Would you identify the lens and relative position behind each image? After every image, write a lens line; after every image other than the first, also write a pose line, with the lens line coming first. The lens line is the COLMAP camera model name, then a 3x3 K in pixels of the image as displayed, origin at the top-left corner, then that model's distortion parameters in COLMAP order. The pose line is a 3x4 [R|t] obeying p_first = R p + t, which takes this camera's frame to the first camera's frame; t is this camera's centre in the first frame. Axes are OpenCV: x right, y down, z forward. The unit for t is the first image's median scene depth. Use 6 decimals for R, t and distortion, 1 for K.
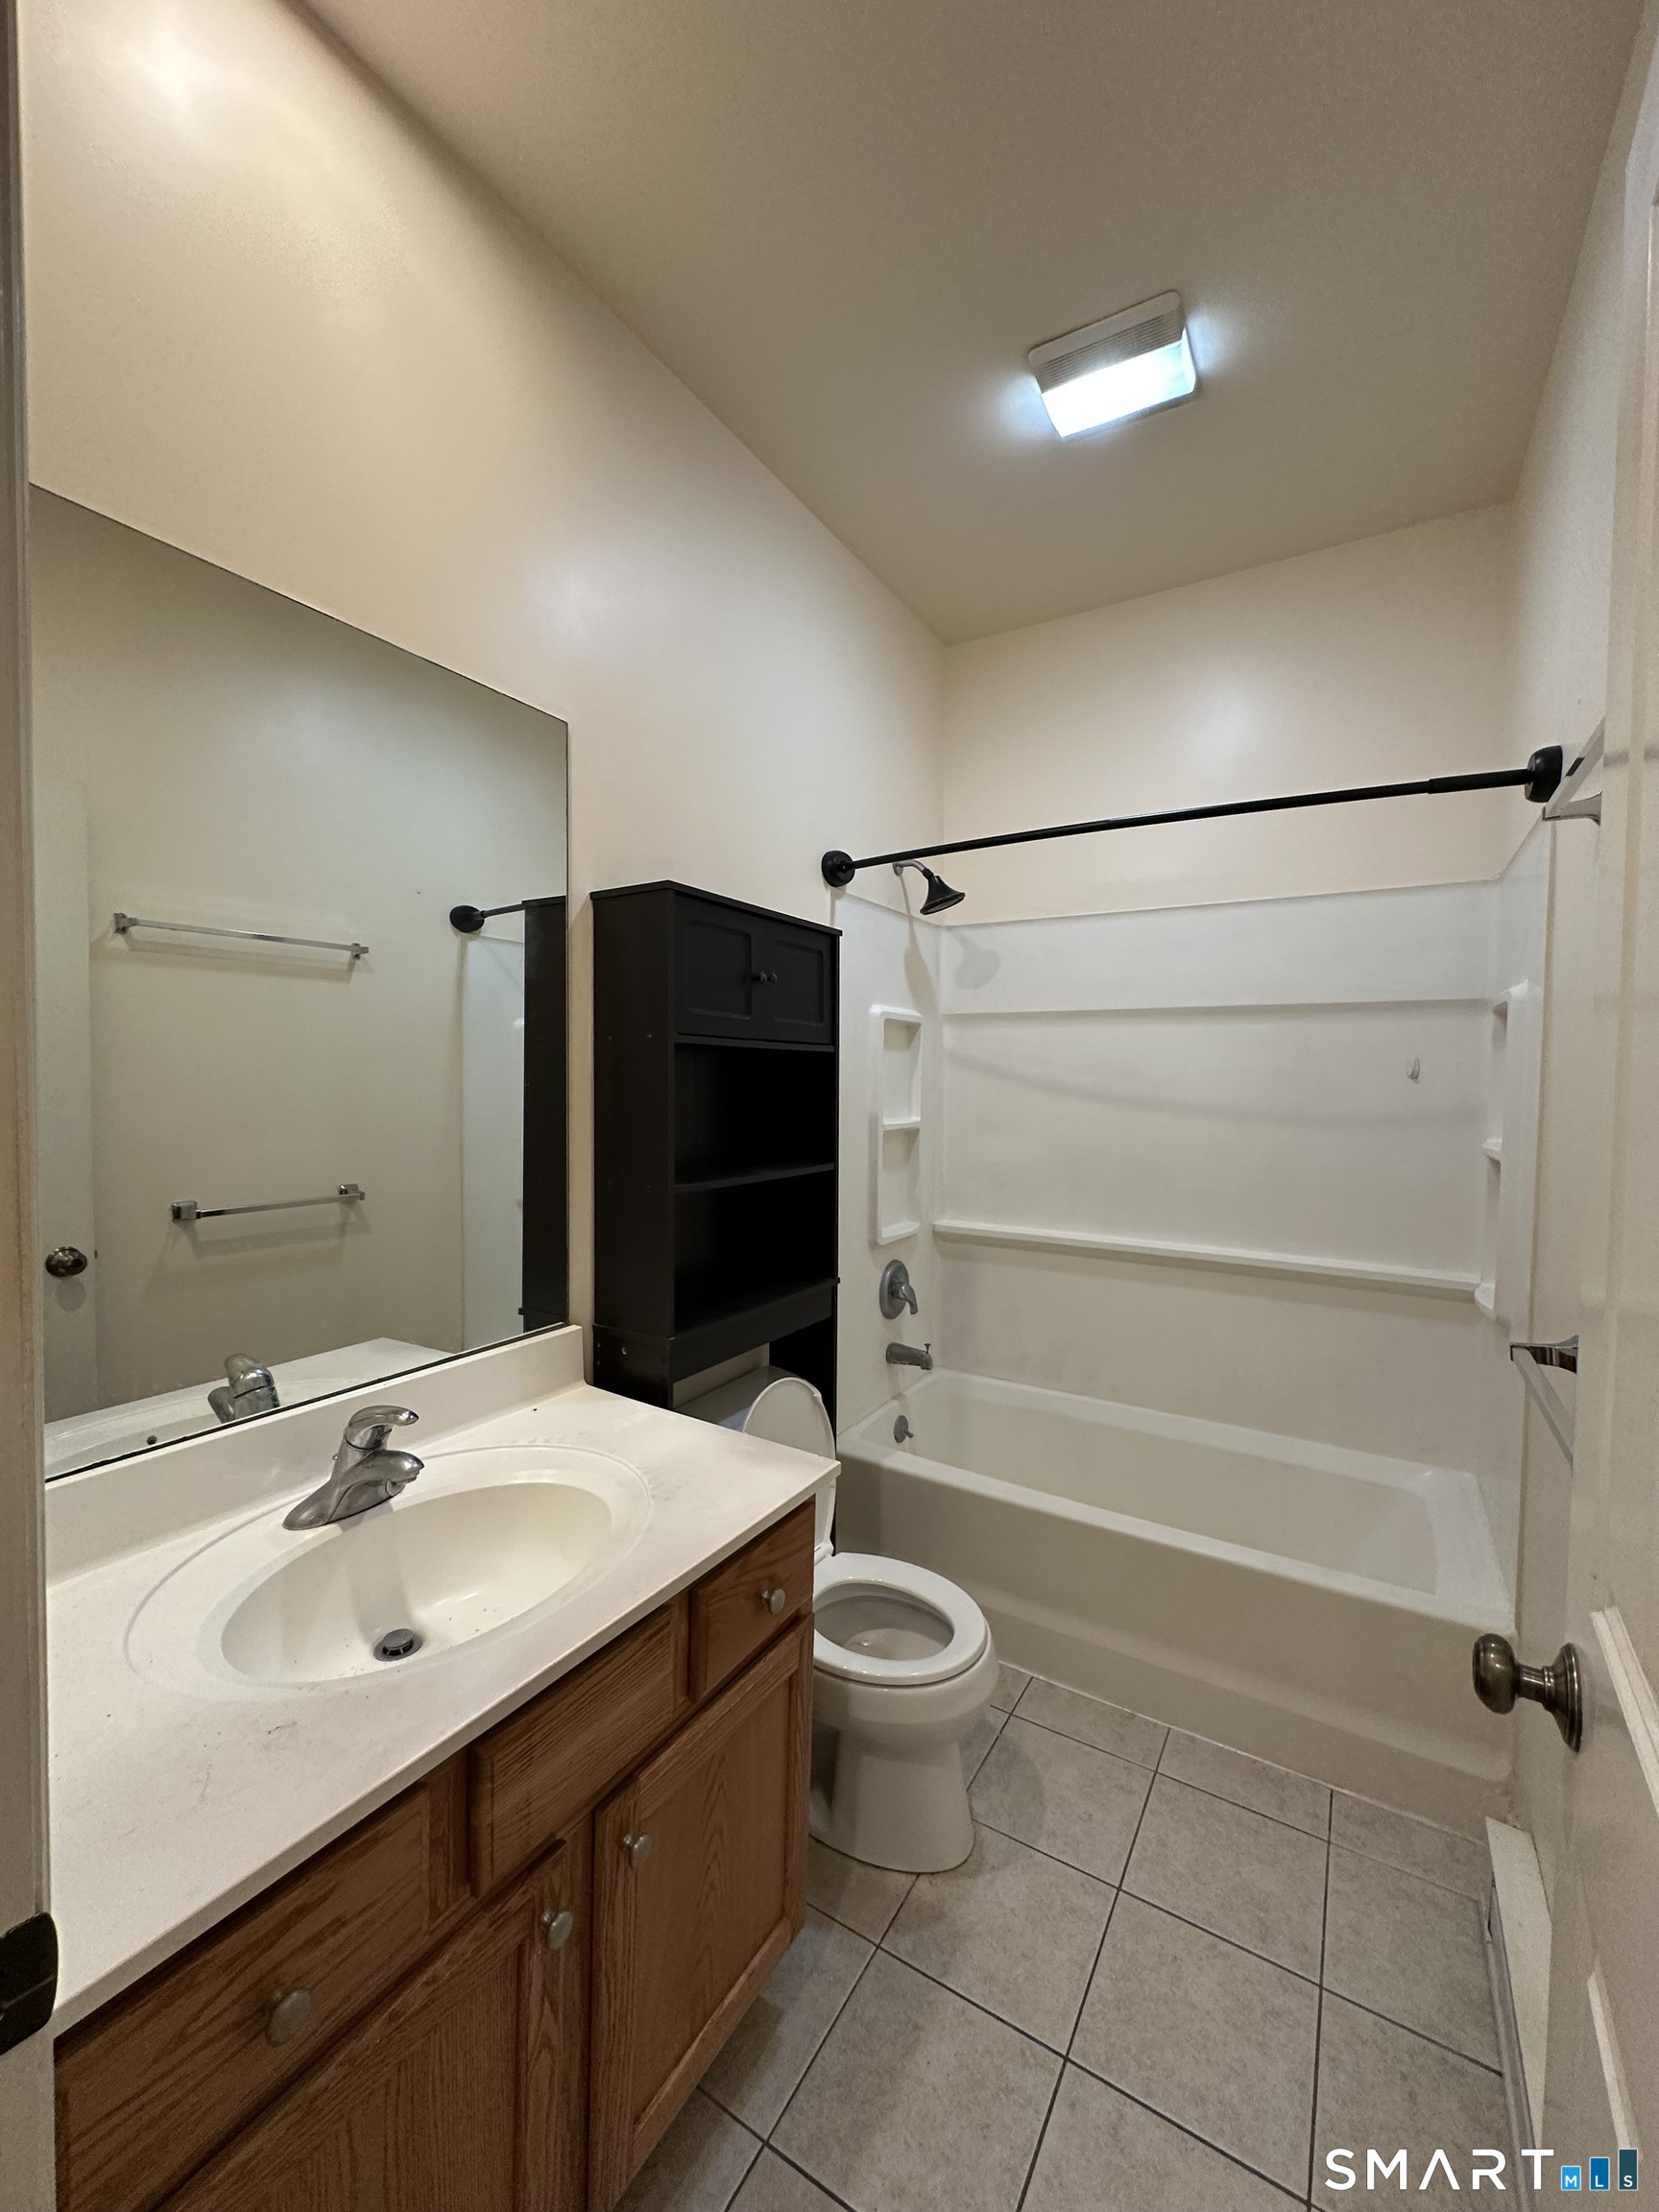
lens RADIAL K [[881.1, 0, 822.1], [0, 881.1, 1107.4], [0, 0, 1]] dist [-0.001930, 0.000258]
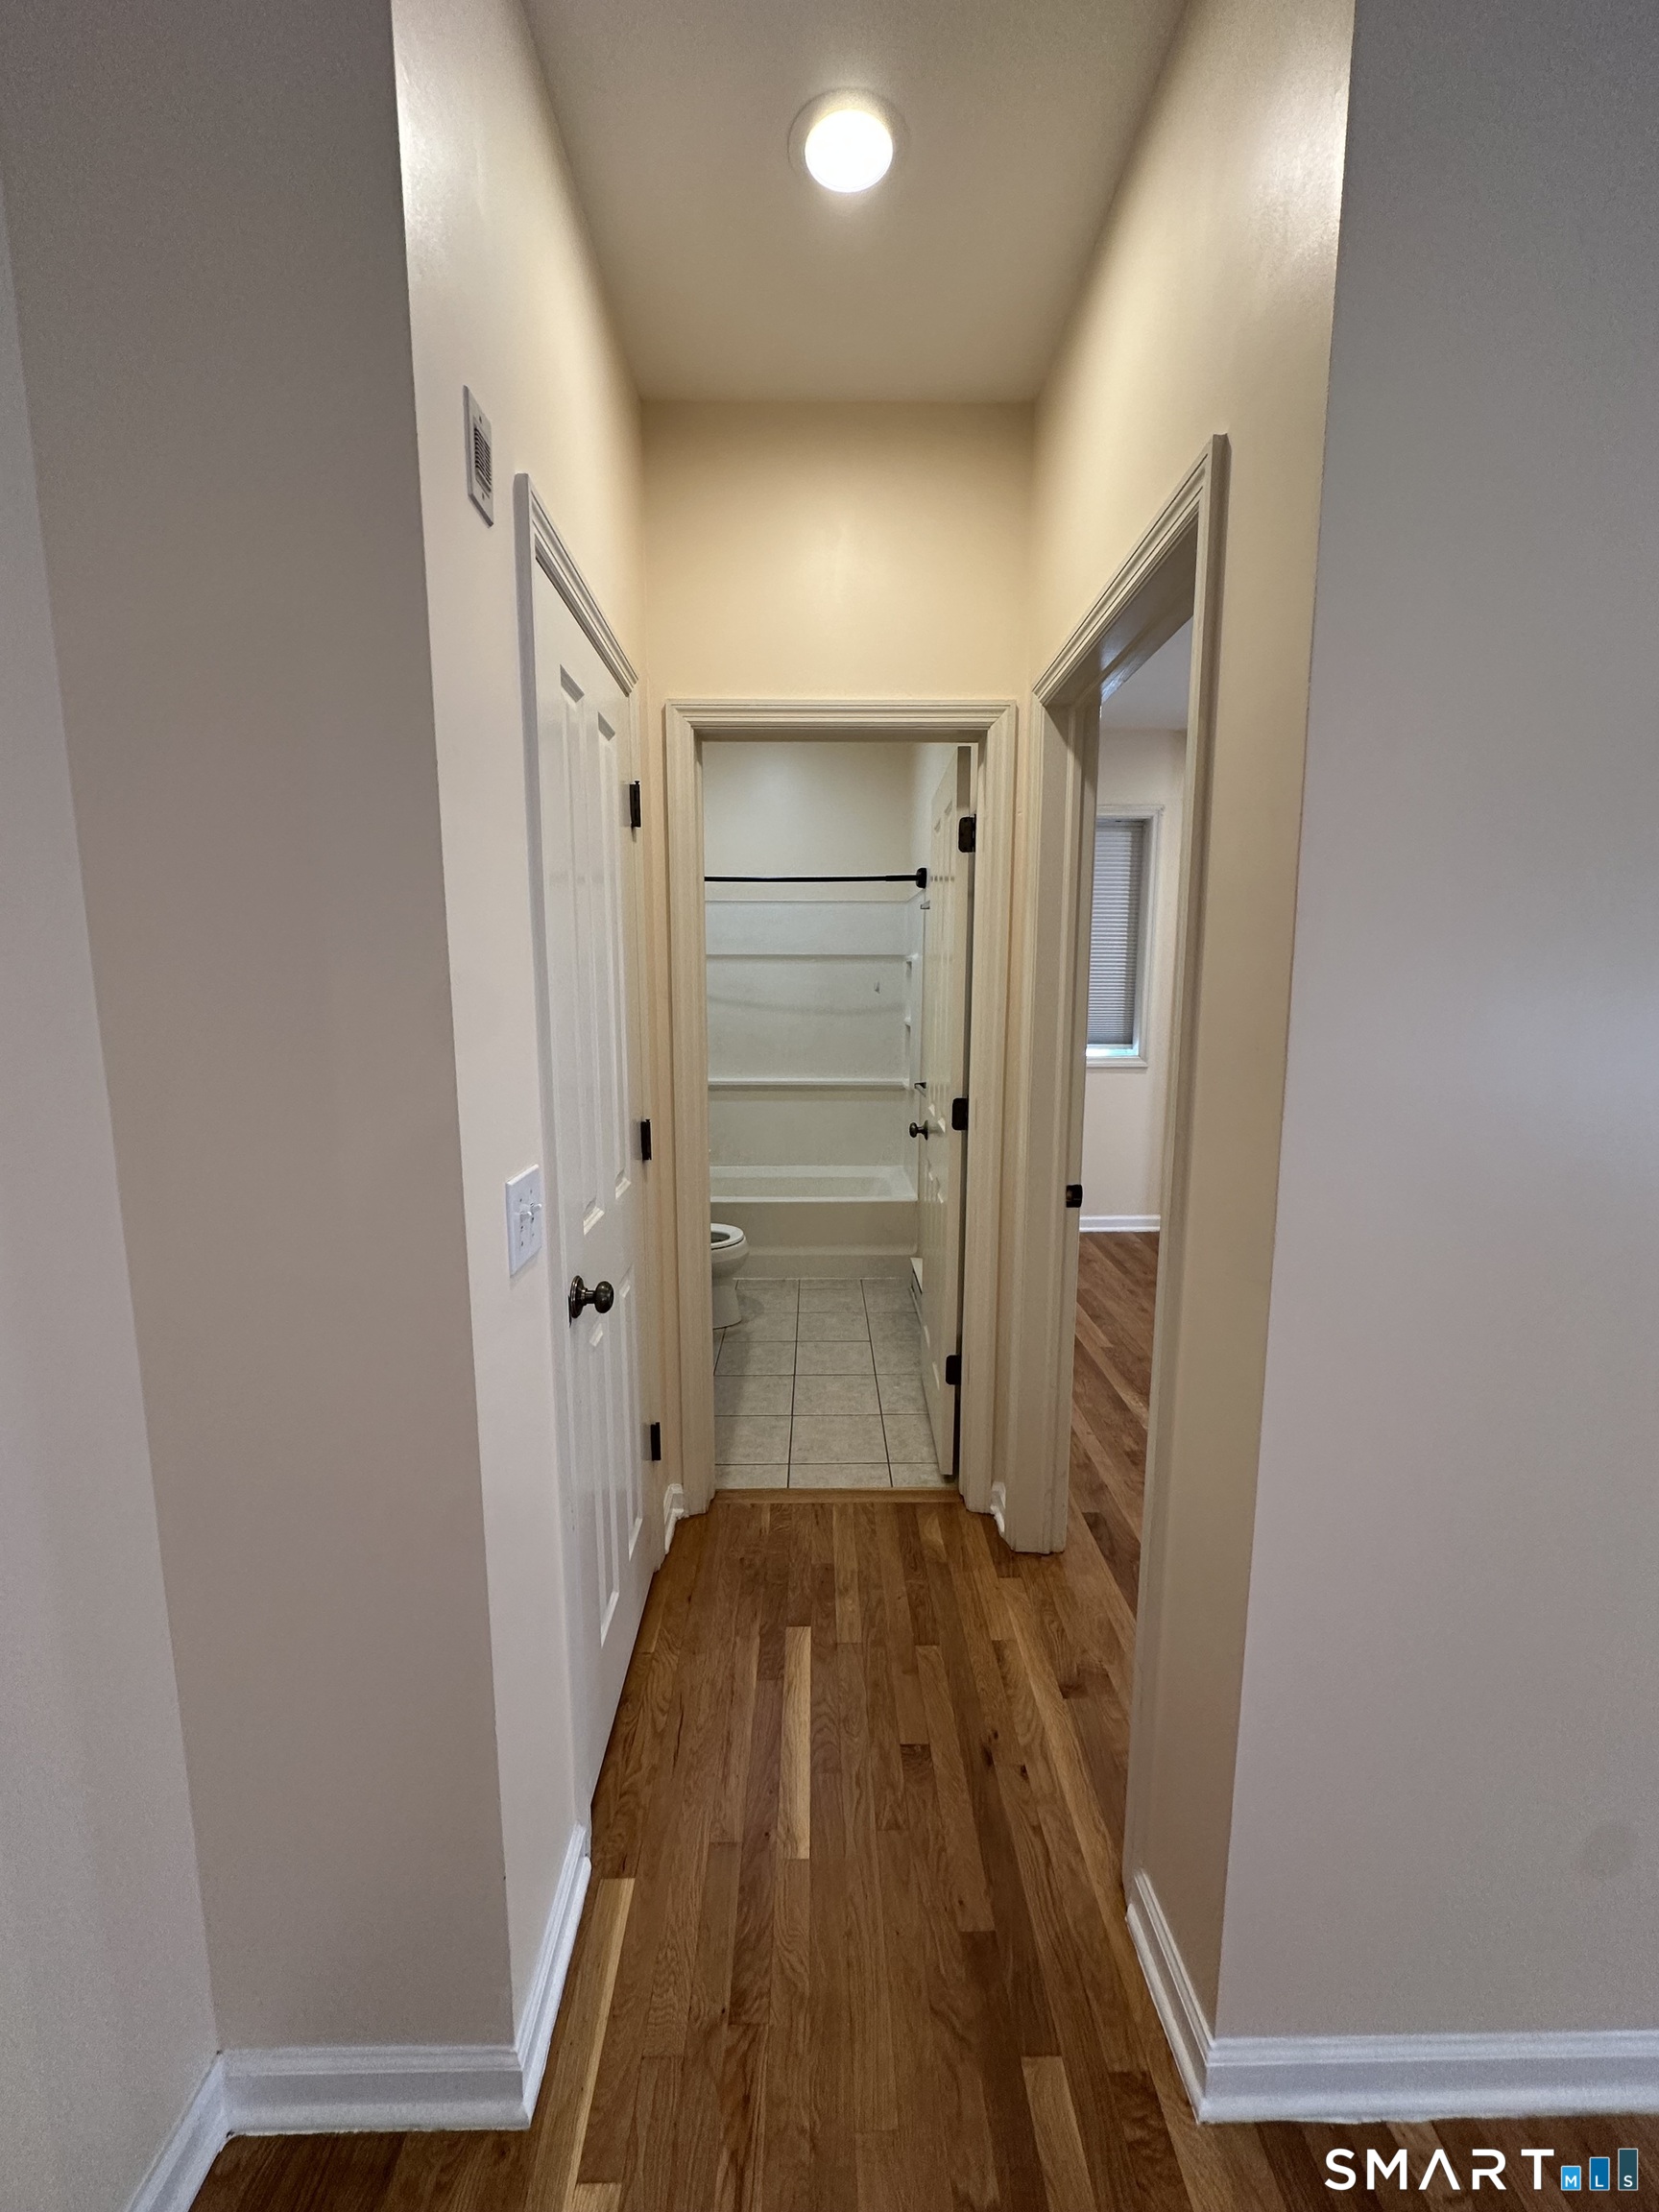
lens RADIAL K [[881.1, 0, 835.8], [0, 881.1, 1107.8], [0, 0, 1]] dist [-0.001930, 0.000258]
pose [[0.836681, -0.086280, 0.540852, -0.891109], [0.025573, 0.992591, 0.118784, -0.010207], [-0.547093, -0.085553, 0.832688, -1.129017]]
